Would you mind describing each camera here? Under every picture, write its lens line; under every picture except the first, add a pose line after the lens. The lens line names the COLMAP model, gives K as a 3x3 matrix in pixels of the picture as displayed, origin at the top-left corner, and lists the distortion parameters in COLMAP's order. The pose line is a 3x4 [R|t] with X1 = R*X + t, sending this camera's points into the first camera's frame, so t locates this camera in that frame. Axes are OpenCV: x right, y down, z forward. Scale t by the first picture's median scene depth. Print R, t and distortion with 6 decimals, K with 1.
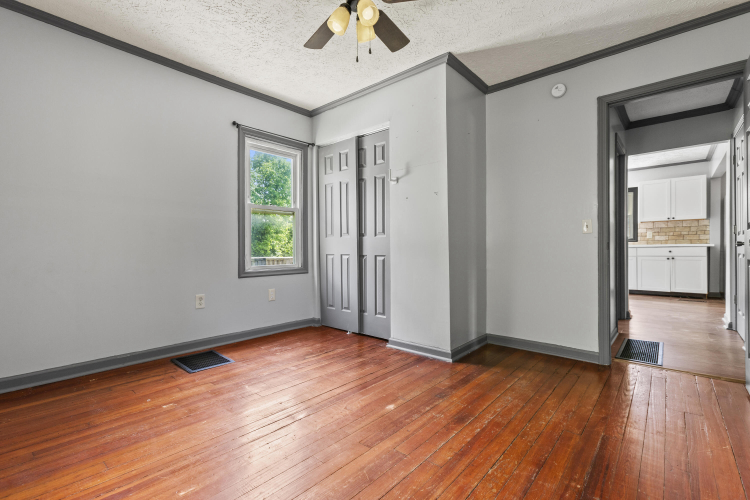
lens RADIAL K [[337.6, 0, 370.4], [0, 337.6, 251.4], [0, 0, 1]] dist [-0.012691, 0.000468]
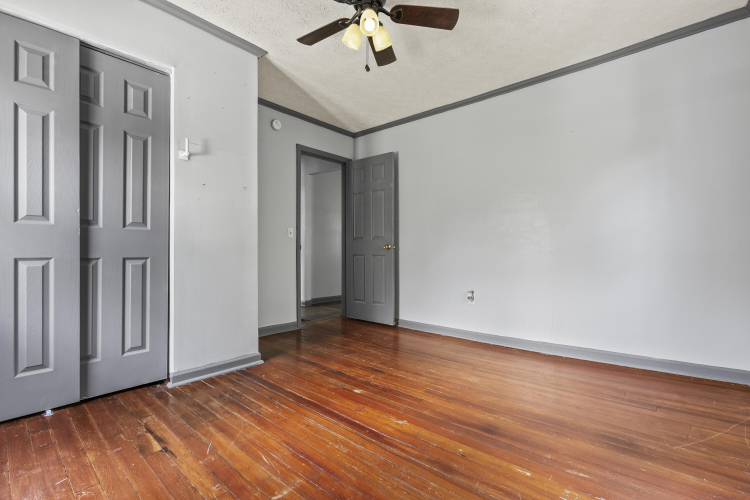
lens RADIAL K [[337.6, 0, 371.8], [0, 337.6, 248.3], [0, 0, 1]] dist [-0.012691, 0.000468]
pose [[-0.022349, 0.002956, 0.999746, -0.643208], [-0.008911, 0.999955, -0.003156, -0.008692], [-0.999711, -0.008979, -0.022322, 0.589337]]
